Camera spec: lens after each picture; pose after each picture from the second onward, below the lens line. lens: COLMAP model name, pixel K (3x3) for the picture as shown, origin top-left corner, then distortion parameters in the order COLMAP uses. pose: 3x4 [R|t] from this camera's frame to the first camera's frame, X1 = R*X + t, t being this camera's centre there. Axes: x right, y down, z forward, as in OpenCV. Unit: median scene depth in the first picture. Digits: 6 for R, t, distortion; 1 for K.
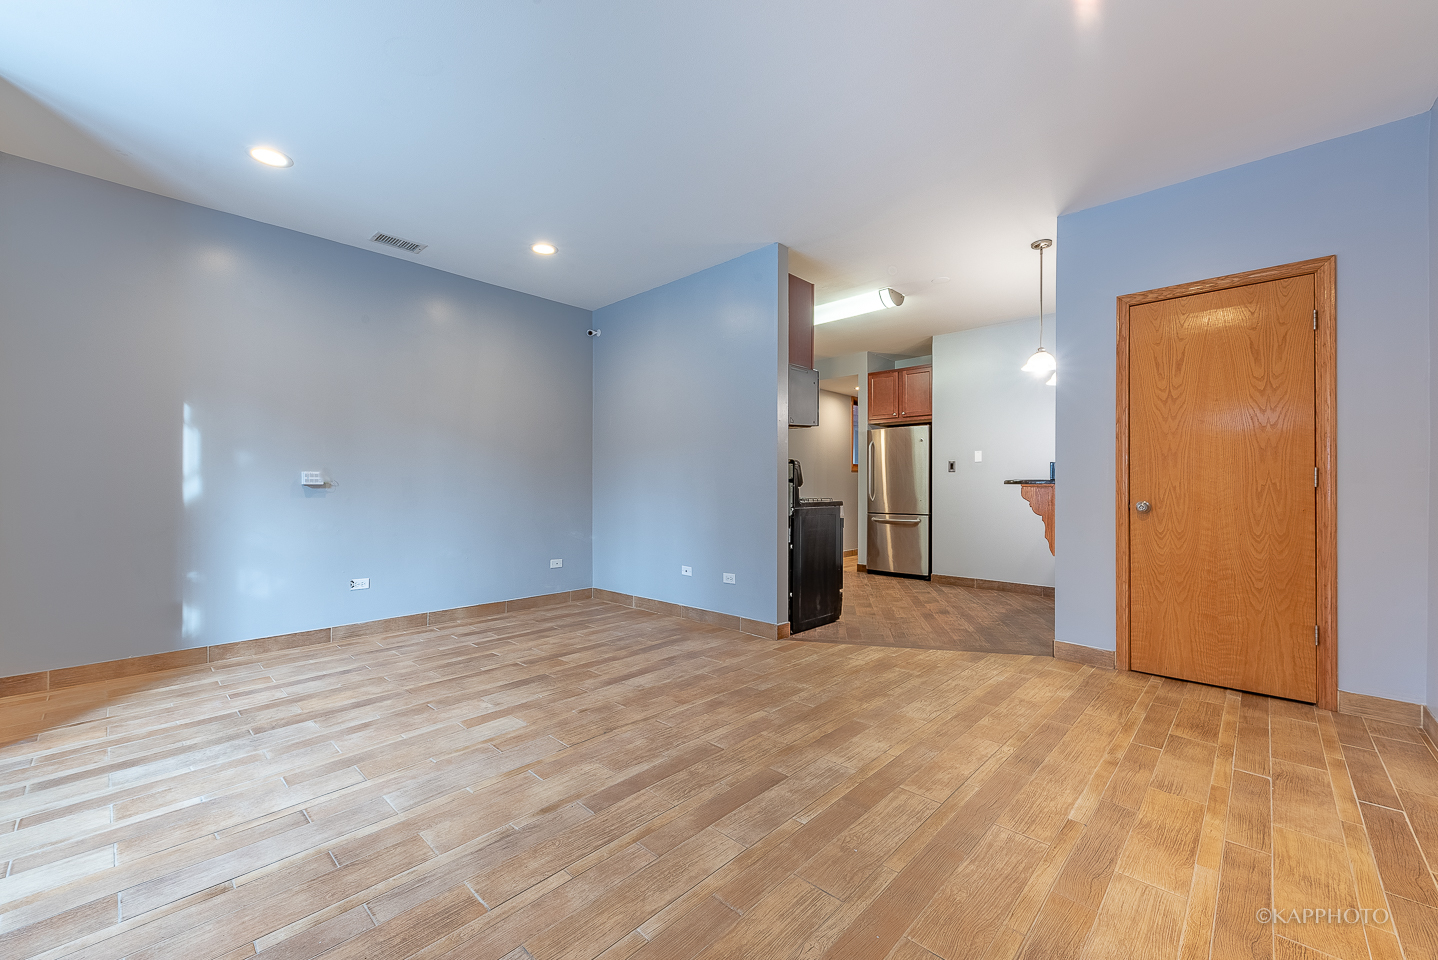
lens RADIAL K [[607.1, 0, 718.6], [0, 607.1, 484.7], [0, 0, 1]] dist [0.000171, -0.000918]
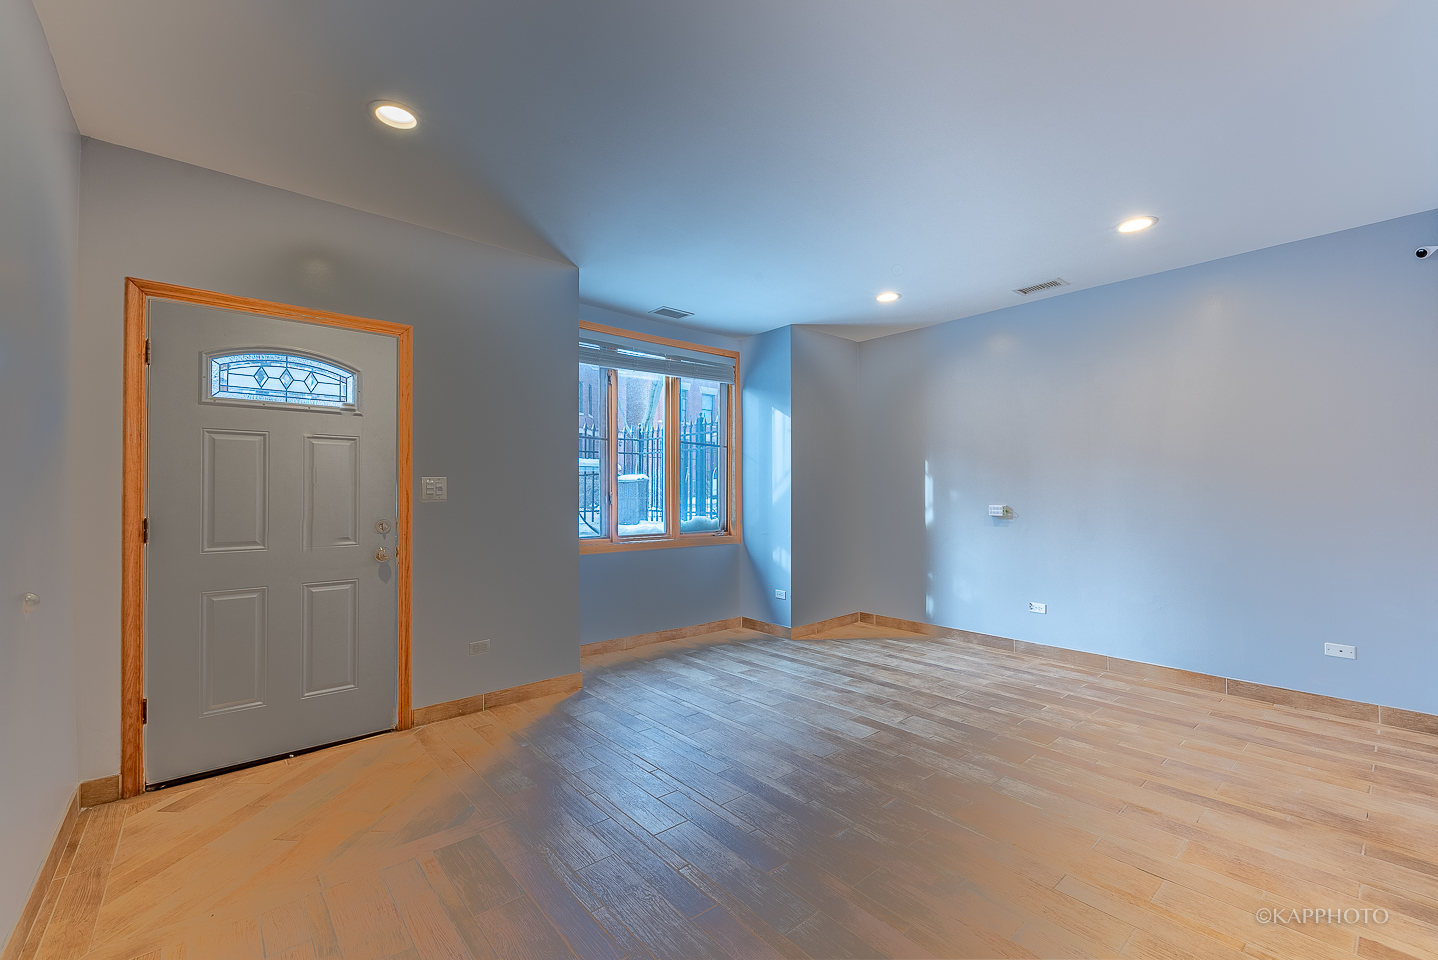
lens RADIAL K [[607.1, 0, 719.2], [0, 607.1, 484.6], [0, 0, 1]] dist [0.000171, -0.000918]
pose [[-0.146816, -0.008920, -0.989124, 0.721093], [0.008560, 0.999910, -0.010288, -0.065020], [0.989127, -0.009978, -0.146726, 0.748018]]
